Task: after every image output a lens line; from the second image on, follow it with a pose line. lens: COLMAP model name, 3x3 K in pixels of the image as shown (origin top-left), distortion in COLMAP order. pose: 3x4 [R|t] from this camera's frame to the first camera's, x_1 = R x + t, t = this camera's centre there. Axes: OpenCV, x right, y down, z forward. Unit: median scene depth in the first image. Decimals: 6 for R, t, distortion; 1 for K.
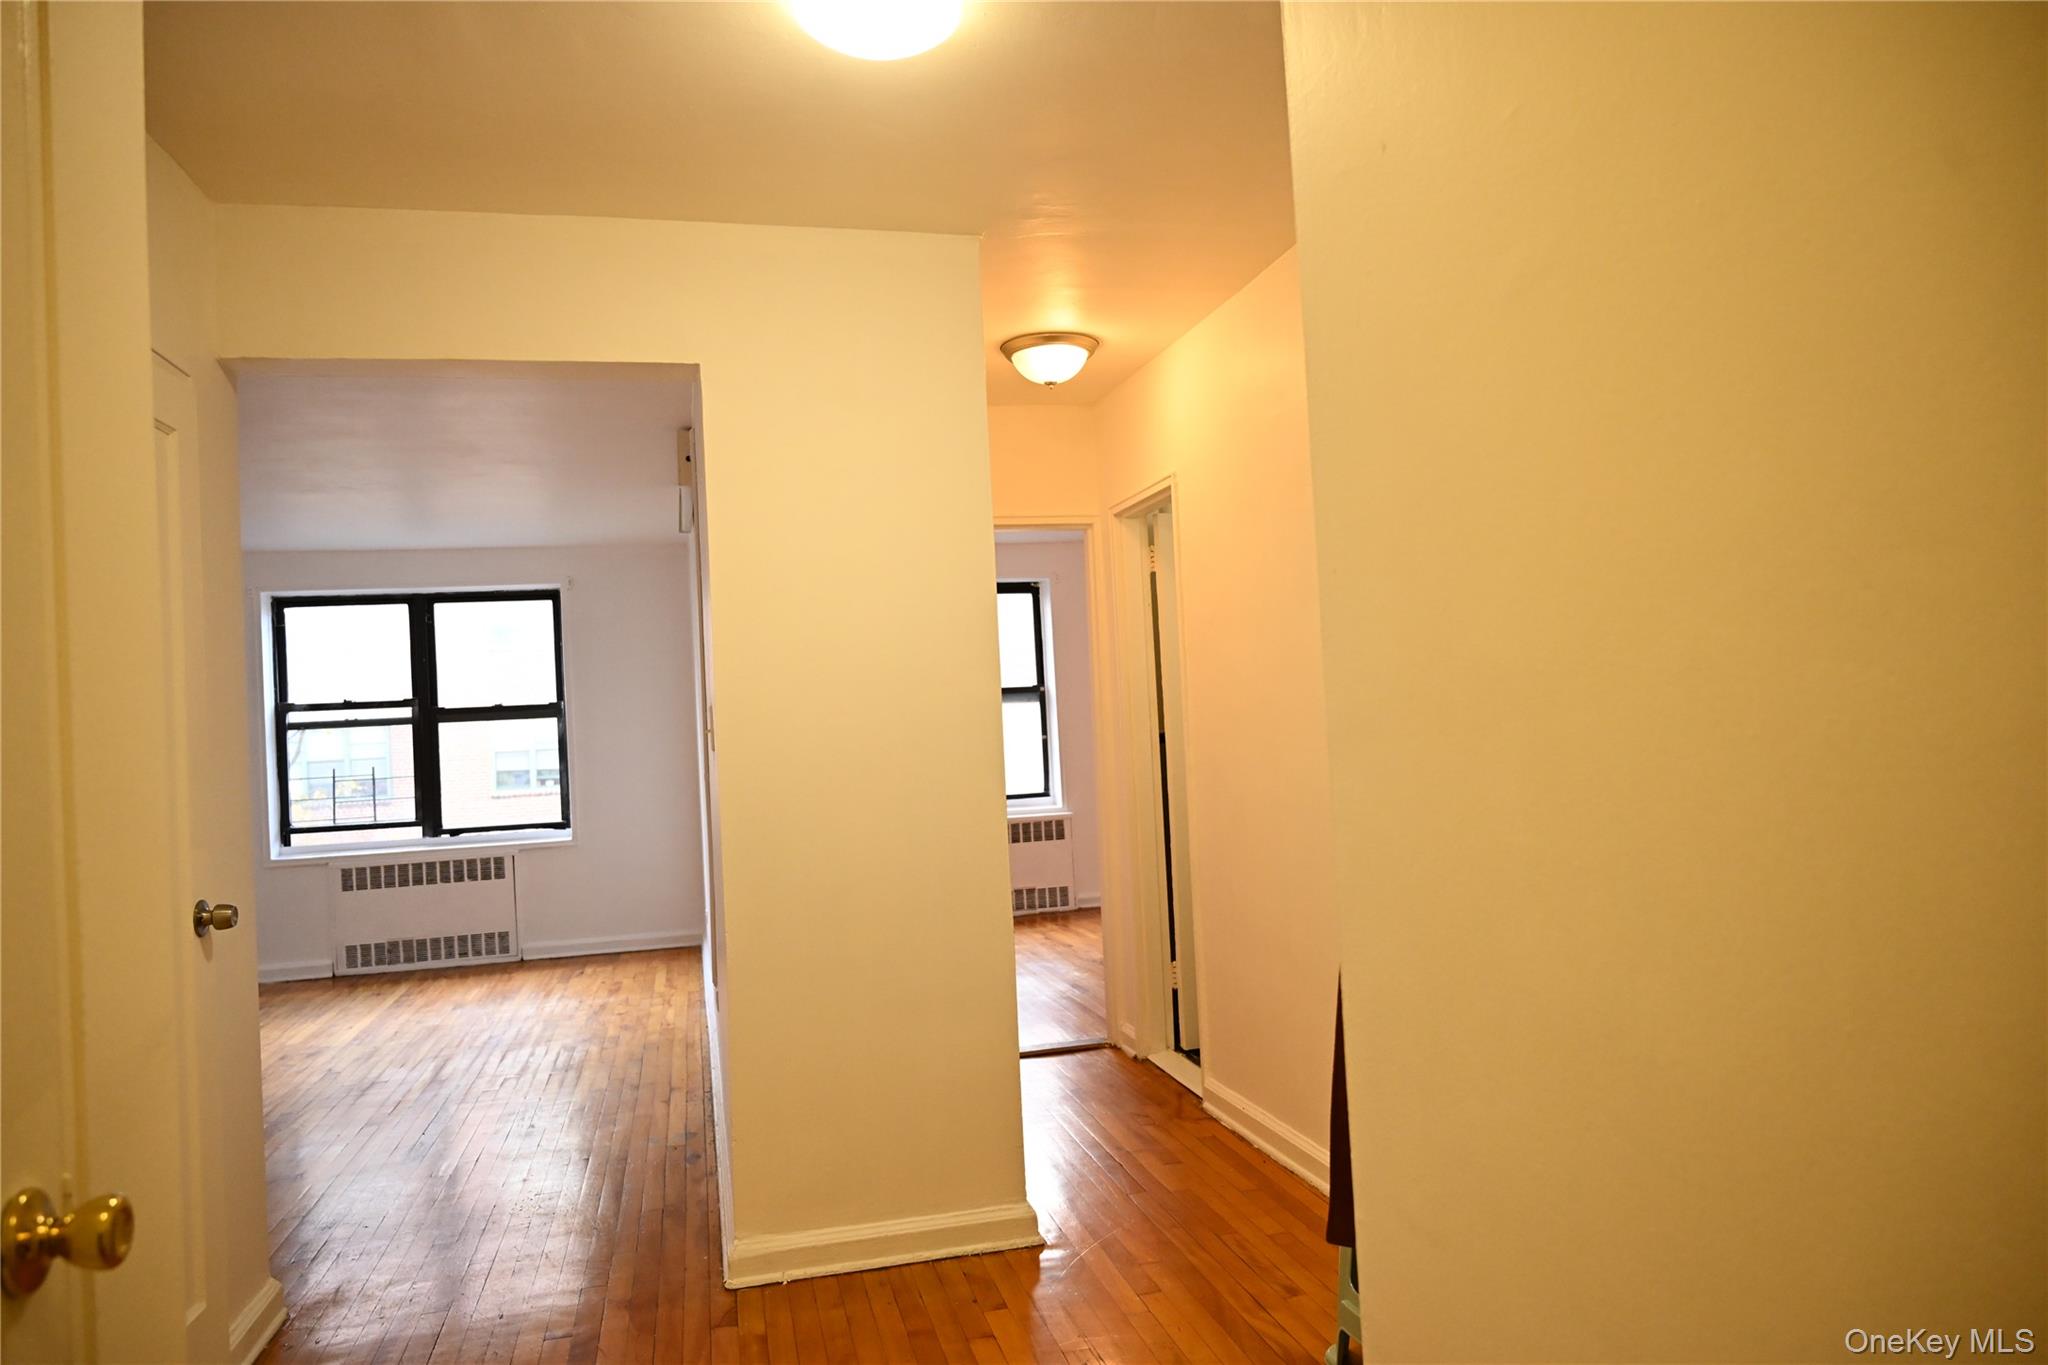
lens RADIAL K [[1348.3, 0, 1023.8], [0, 1348.3, 687.2], [0, 0, 1]] dist [-0.007419, 0.001596]
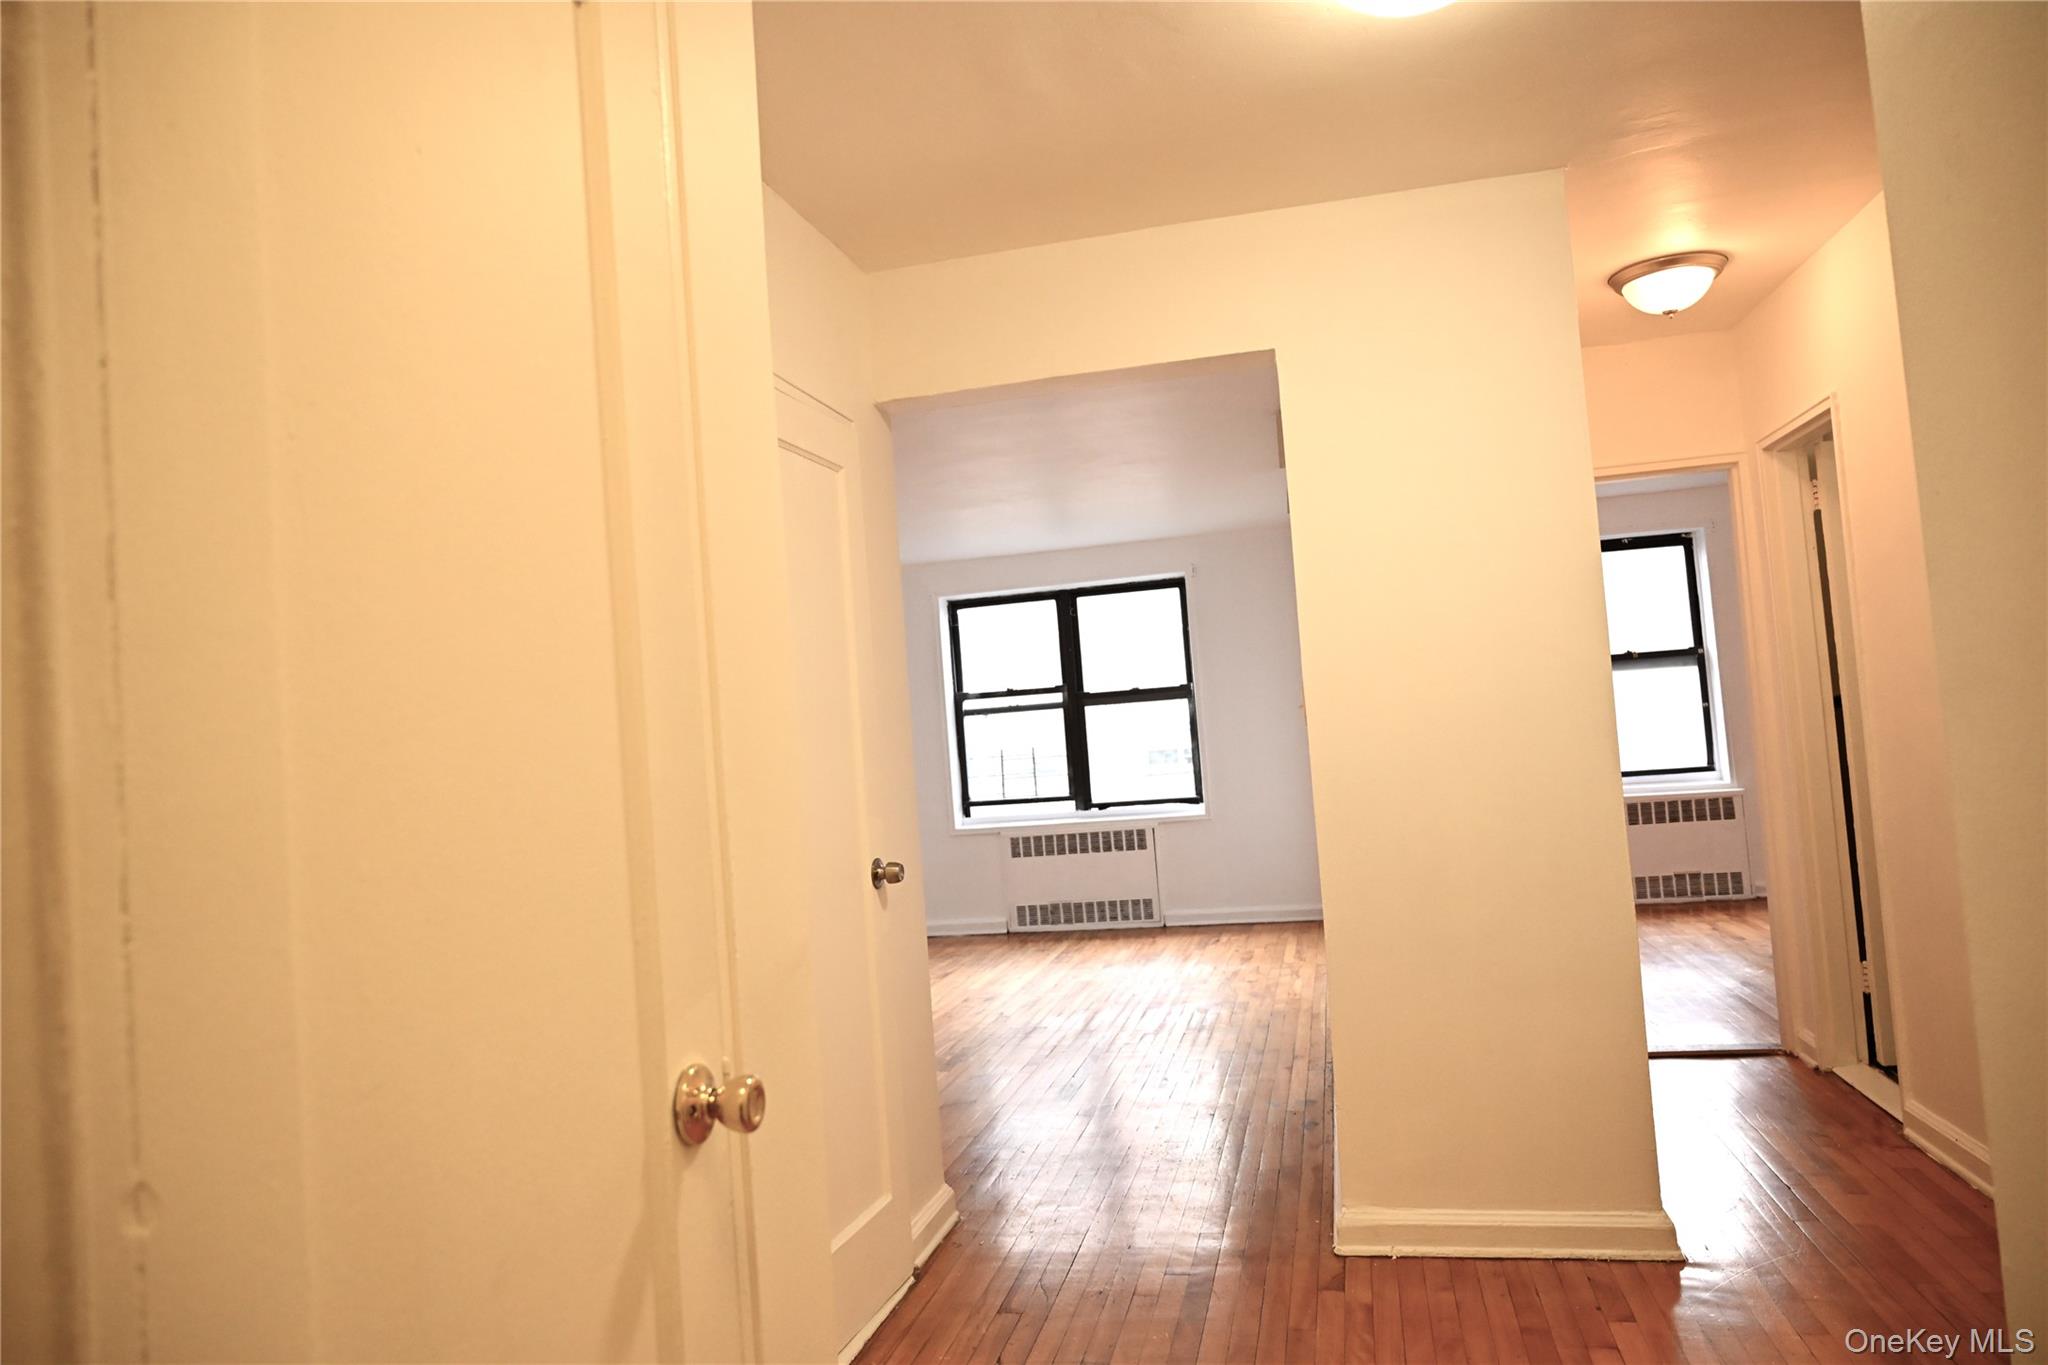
lens RADIAL K [[1347.2, 0, 1020.2], [0, 1347.2, 674.0], [0, 0, 1]] dist [-0.005678, 0.003629]
pose [[0.891000, -0.036816, -0.452508, 0.020402], [0.039915, 0.999199, -0.002701, 0.001191], [0.452245, -0.015656, 0.891756, -0.003195]]
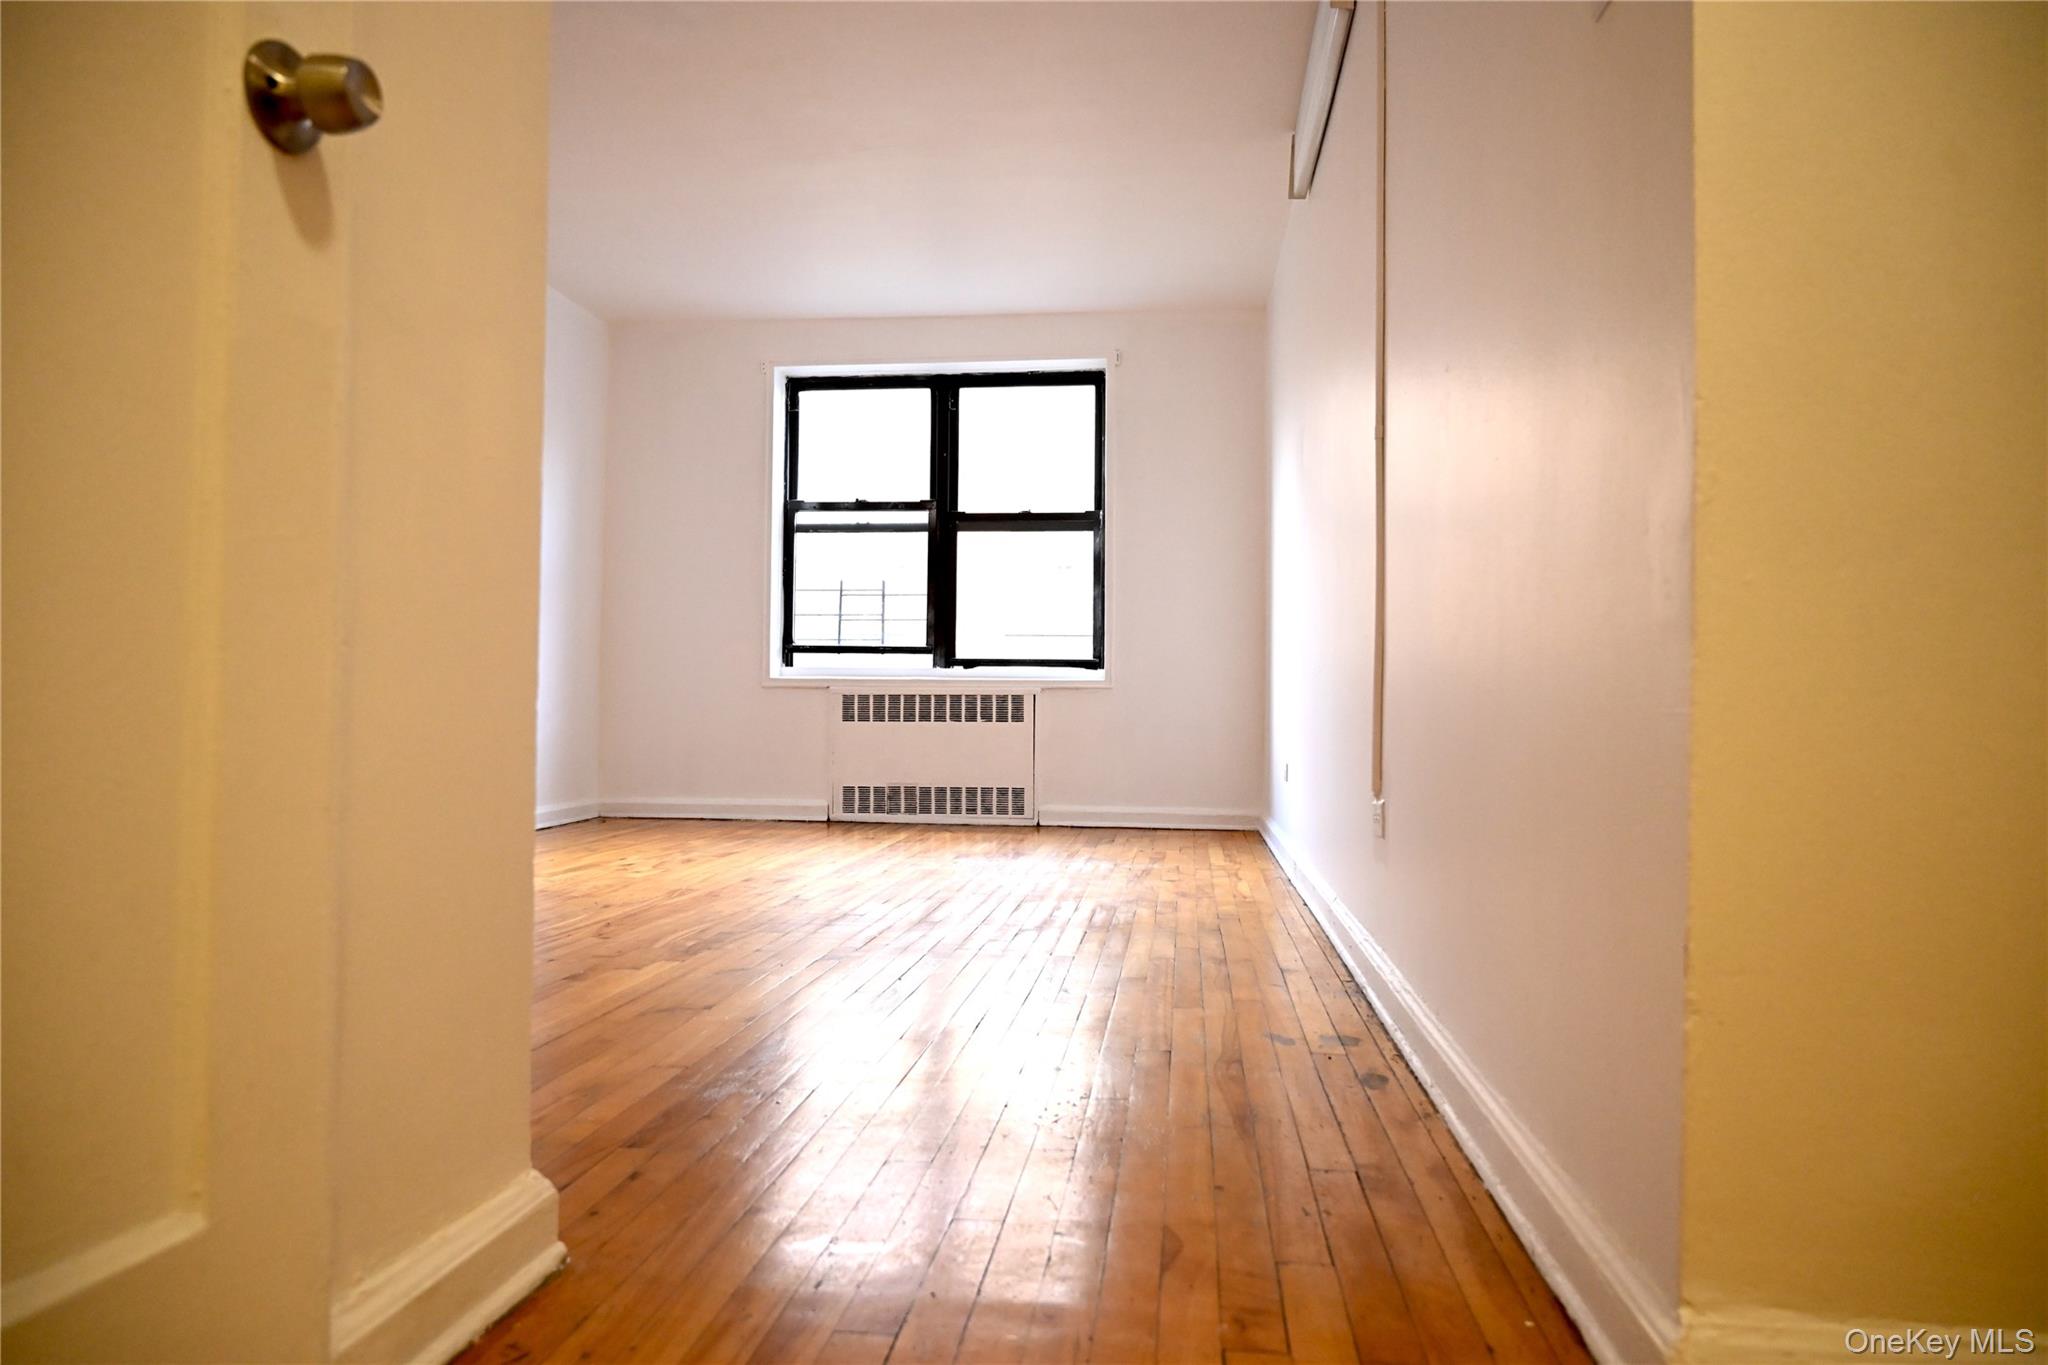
lens RADIAL K [[1347.2, 0, 1020.2], [0, 1347.2, 674.0], [0, 0, 1]] dist [-0.005678, 0.003629]
pose [[0.932550, 0.052257, -0.357240, -0.124833], [-0.049455, 0.998632, 0.016983, 0.124123], [0.357638, 0.001830, 0.933858, 0.305489]]
